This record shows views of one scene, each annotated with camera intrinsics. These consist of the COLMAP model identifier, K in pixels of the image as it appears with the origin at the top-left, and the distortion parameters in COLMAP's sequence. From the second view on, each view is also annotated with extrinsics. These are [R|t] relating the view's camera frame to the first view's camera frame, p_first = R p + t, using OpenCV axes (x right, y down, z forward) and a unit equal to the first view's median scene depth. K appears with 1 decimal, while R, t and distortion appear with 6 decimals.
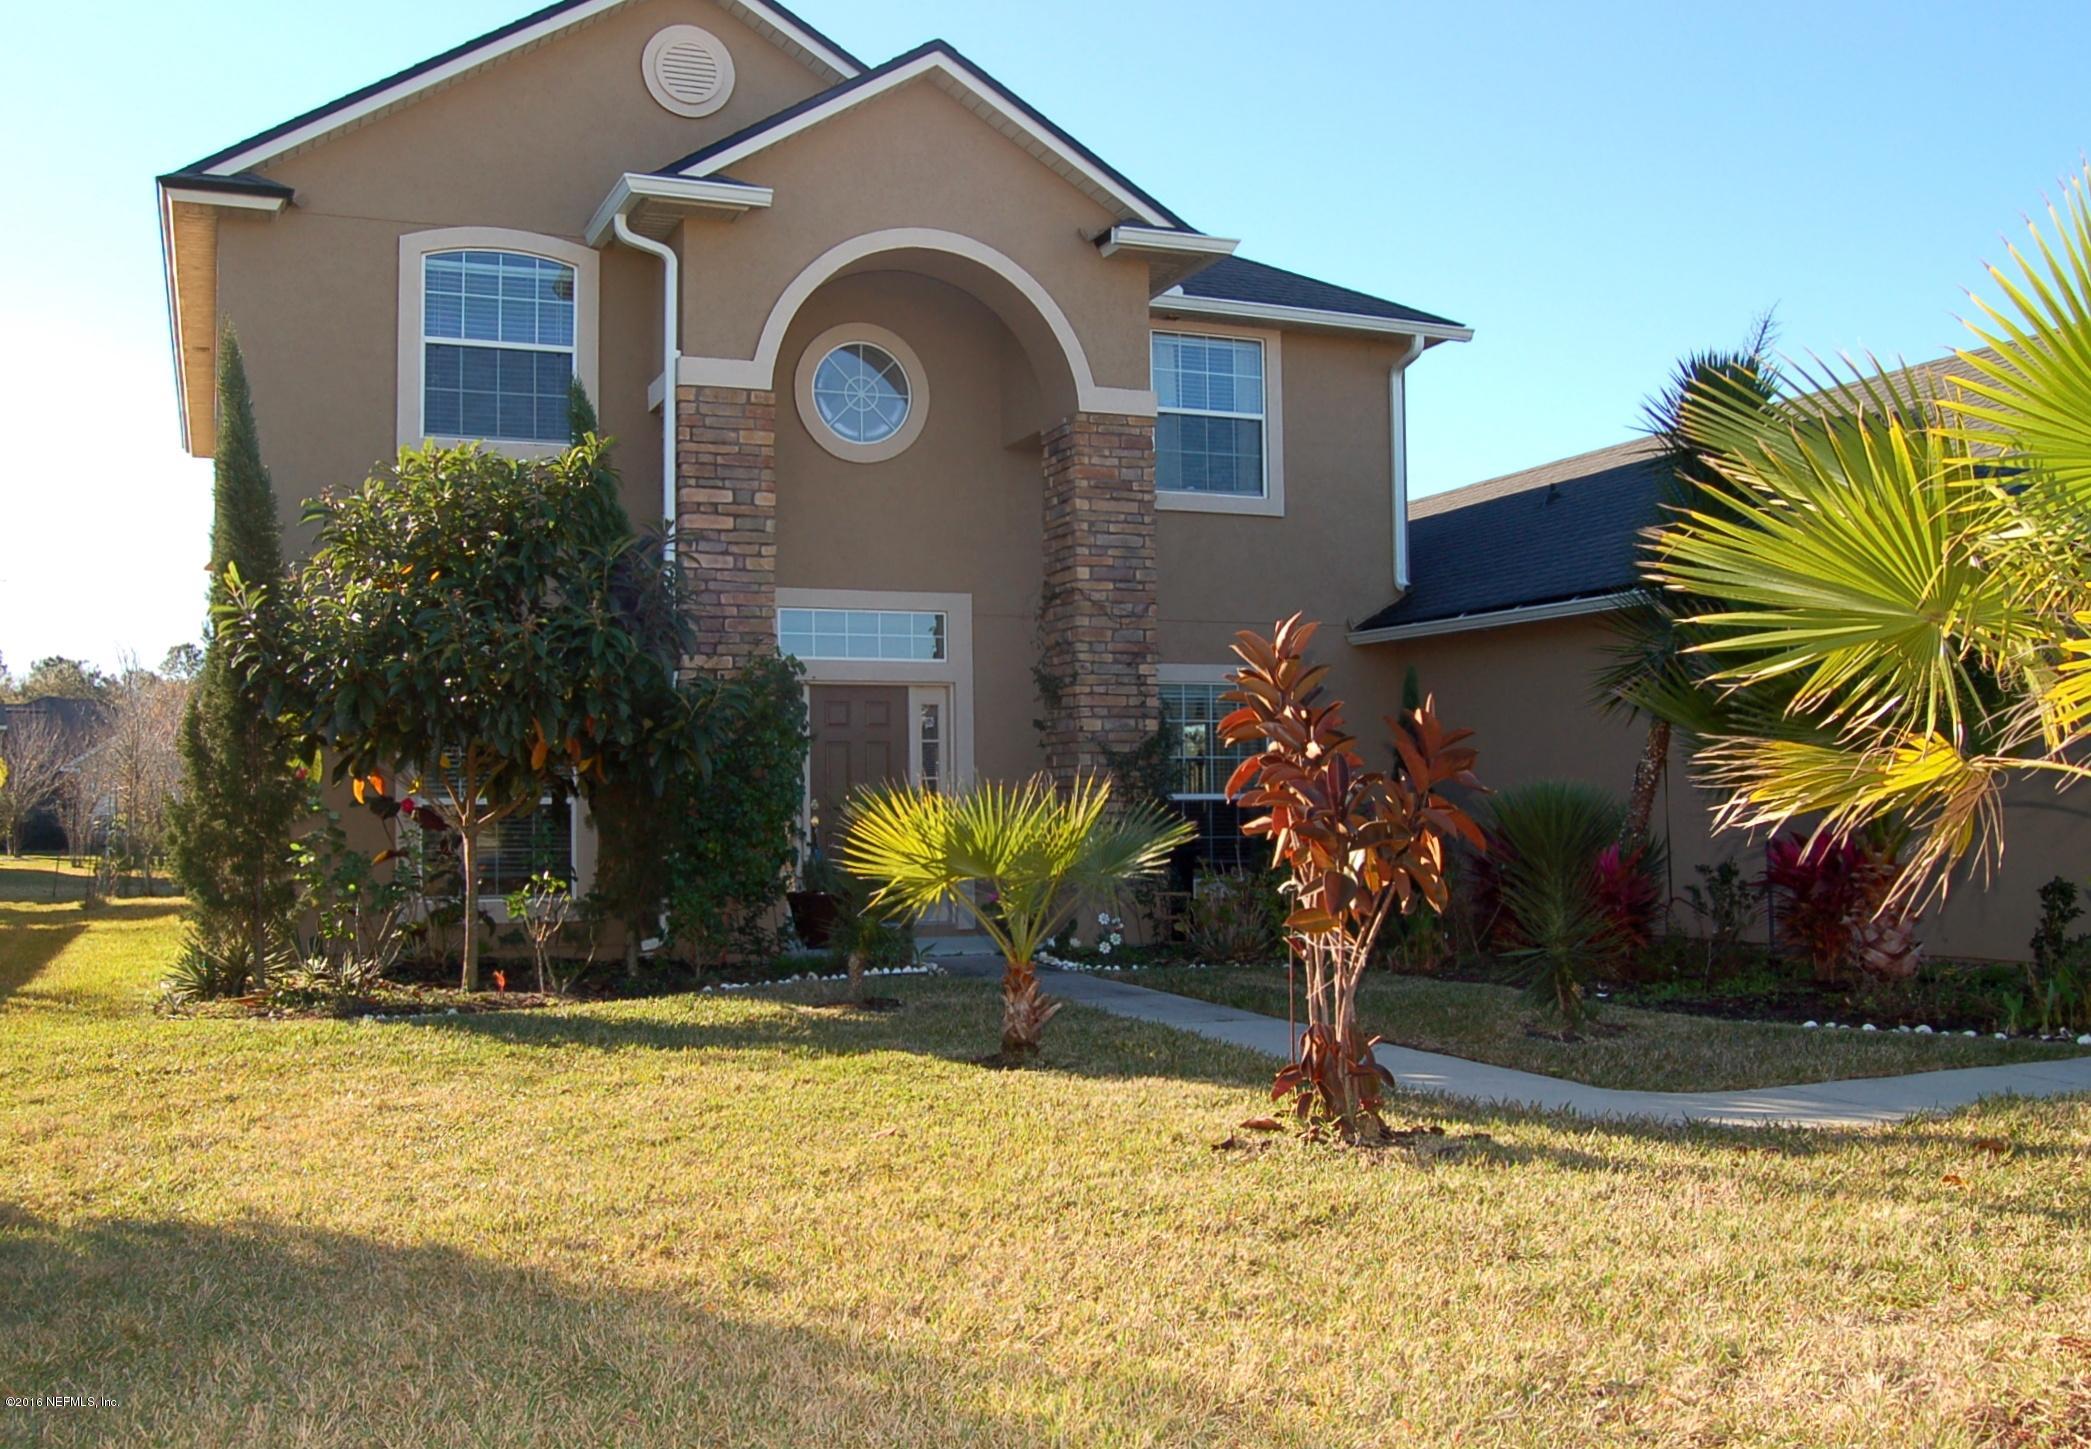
lens RADIAL K [[1987.5, 0, 1036.3], [0, 1987.5, 712.1], [0, 0, 1]] dist [-0.042839, 0.000000]
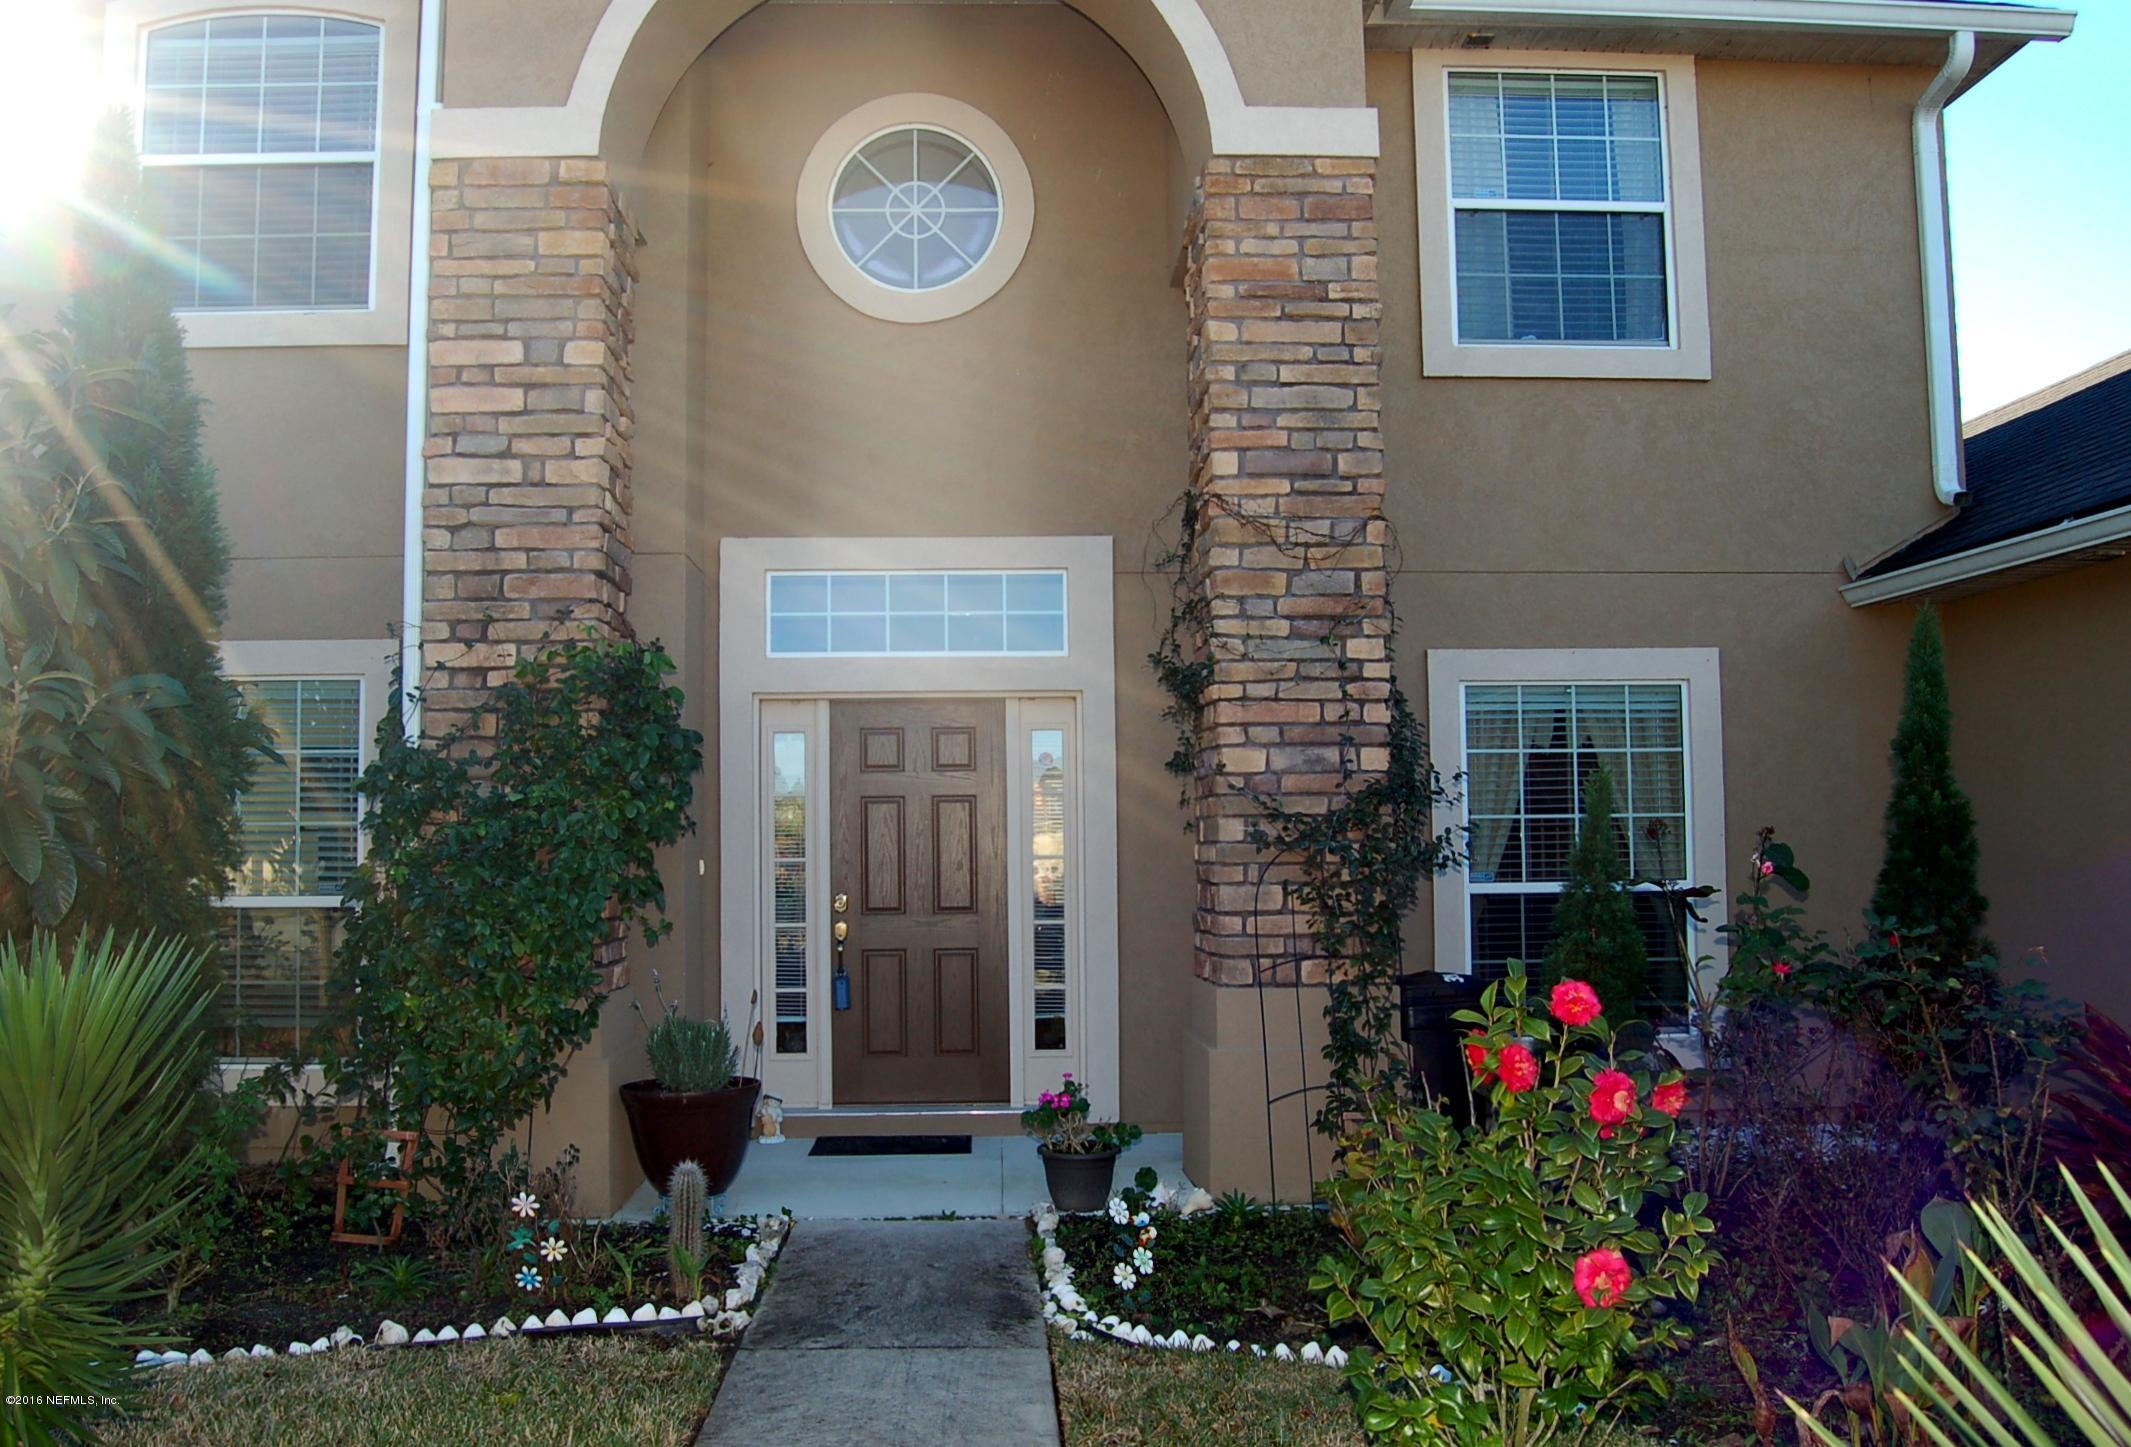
lens RADIAL K [[1731.6, 0, 1052.4], [0, 1731.6, 725.2], [0, 0, 1]] dist [-0.072449, -0.004106]
pose [[0.936702, -0.021916, -0.349440, 0.135632], [0.016272, 0.999686, -0.019078, 0.004992], [0.349748, 0.012184, 0.936764, 0.569345]]
